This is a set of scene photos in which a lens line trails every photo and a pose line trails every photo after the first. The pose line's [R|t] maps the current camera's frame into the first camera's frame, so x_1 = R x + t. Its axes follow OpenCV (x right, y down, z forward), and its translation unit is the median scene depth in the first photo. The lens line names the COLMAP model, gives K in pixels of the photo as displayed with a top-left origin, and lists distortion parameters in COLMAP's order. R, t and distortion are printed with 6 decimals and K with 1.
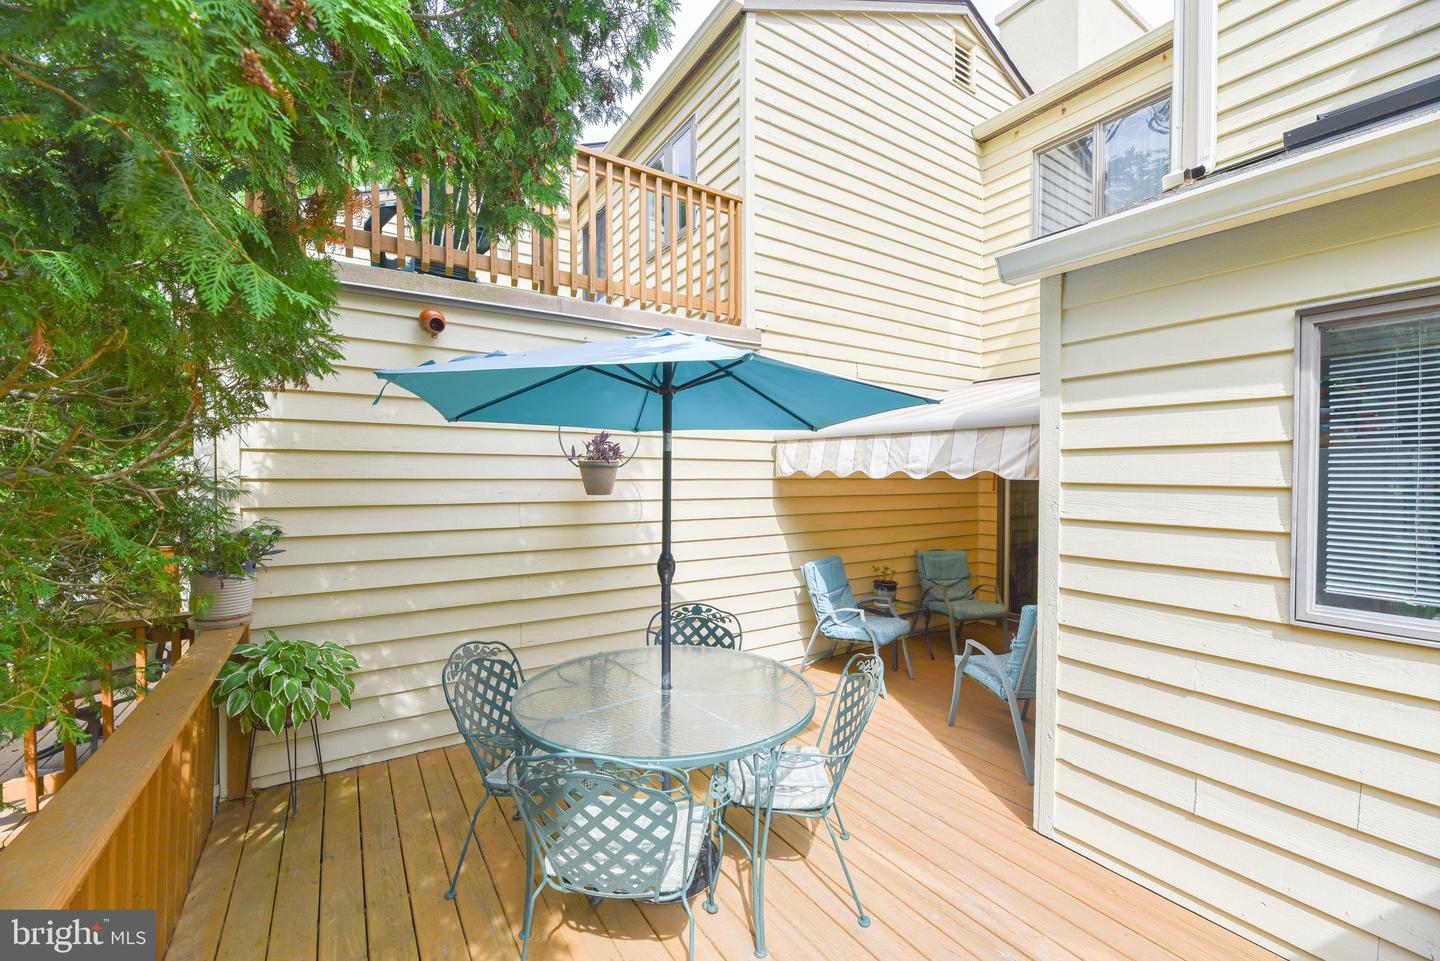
lens RADIAL K [[578.1, 0, 724.8], [0, 578.1, 485.1], [0, 0, 1]] dist [0.003765, -0.004571]
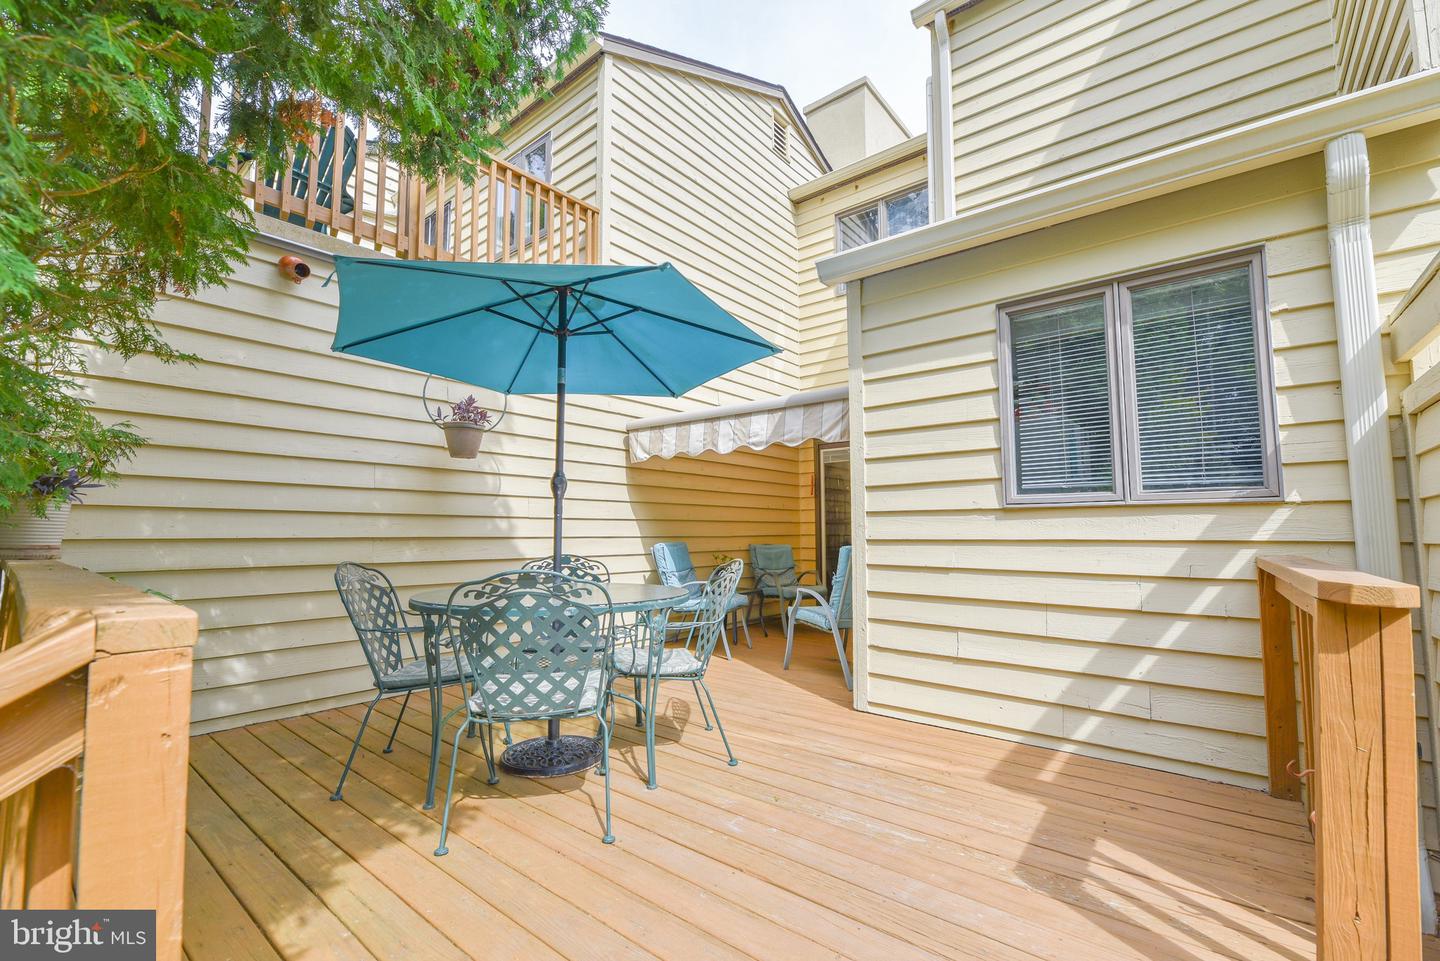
lens RADIAL K [[605.0, 0, 726.1], [0, 605.0, 487.0], [0, 0, 1]] dist [-0.001818, -0.000353]
pose [[0.953970, 0.016754, 0.299432, -0.096434], [0.010759, 0.995884, -0.090000, 0.172669], [-0.299708, 0.089079, 0.949863, -0.150423]]
